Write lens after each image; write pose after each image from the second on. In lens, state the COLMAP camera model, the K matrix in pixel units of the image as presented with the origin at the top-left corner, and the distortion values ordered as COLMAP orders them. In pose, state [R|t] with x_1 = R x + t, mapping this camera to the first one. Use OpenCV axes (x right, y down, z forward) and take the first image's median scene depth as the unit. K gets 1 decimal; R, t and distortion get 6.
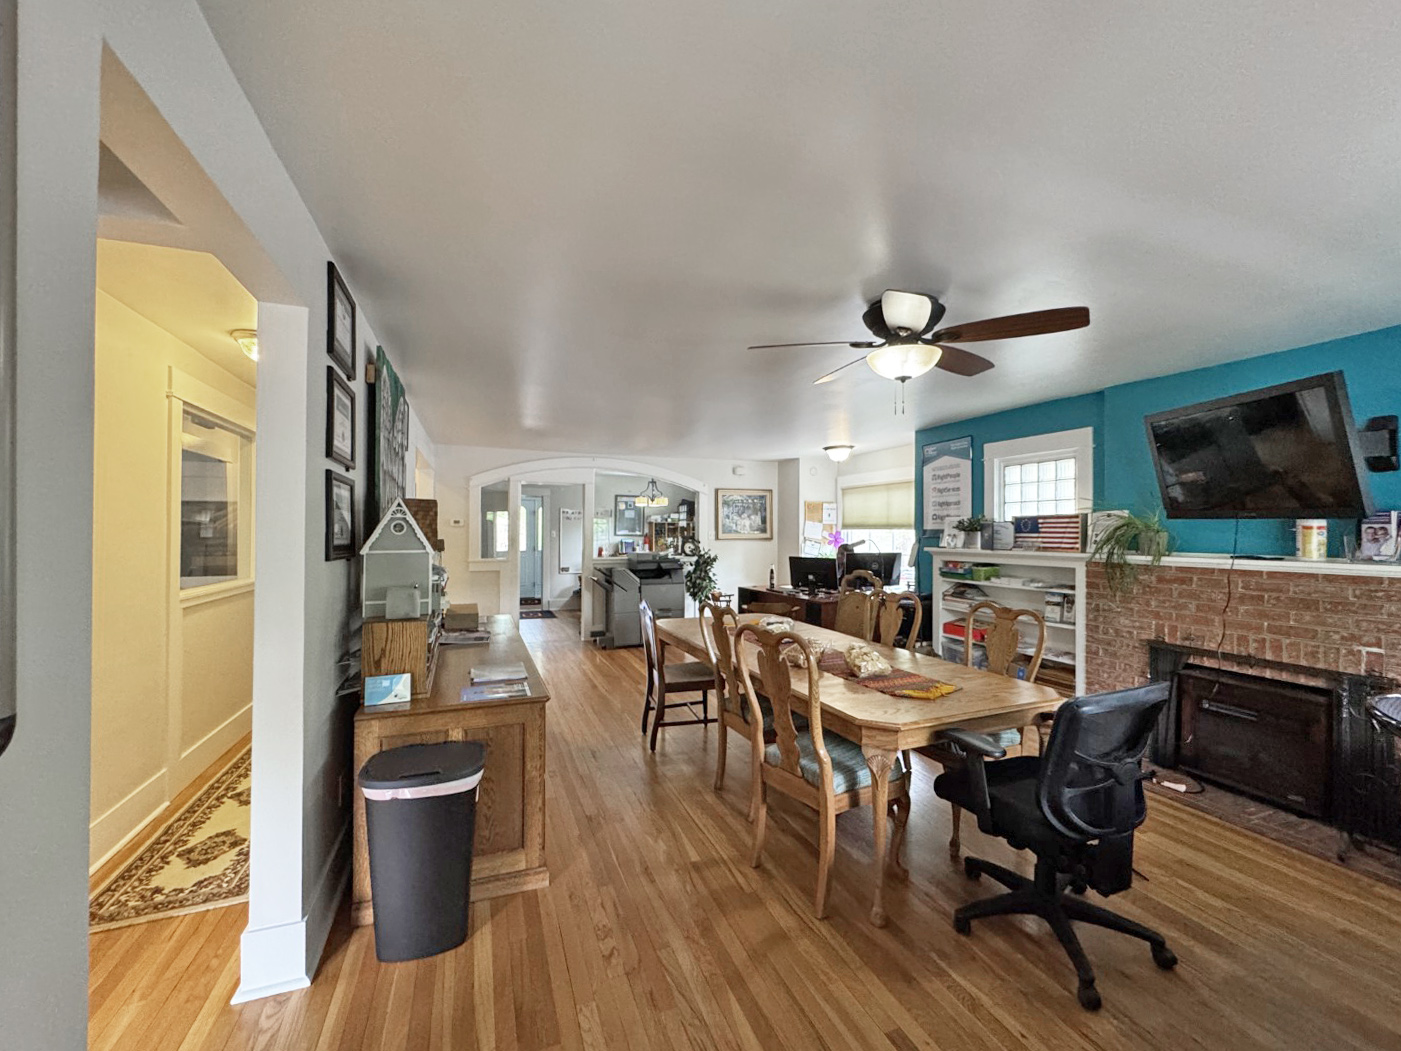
lens RADIAL K [[561.5, 0, 700.5], [0, 561.5, 525.5], [0, 0, 1]] dist [0.000579, 0.000112]
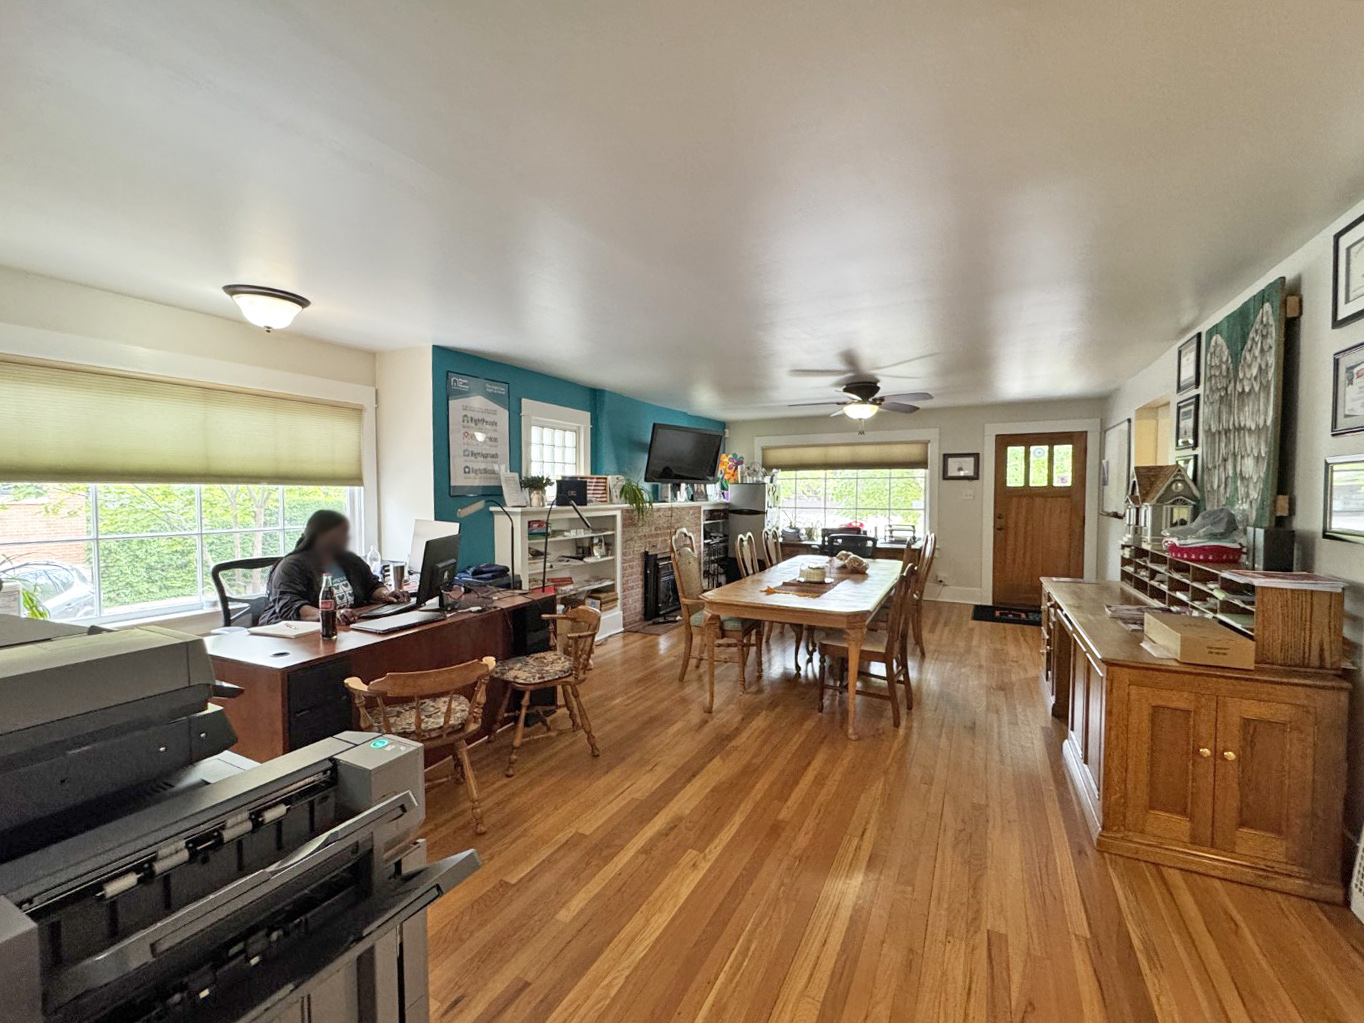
lens RADIAL K [[568.7, 0, 682.0], [0, 568.7, 511.5], [0, 0, 1]] dist [0.000162, 0.000034]
pose [[-0.645368, -0.030994, 0.763242, -0.441789], [-0.011752, 0.999461, 0.030650, 0.017342], [-0.763781, 0.010811, -0.645385, 1.479832]]
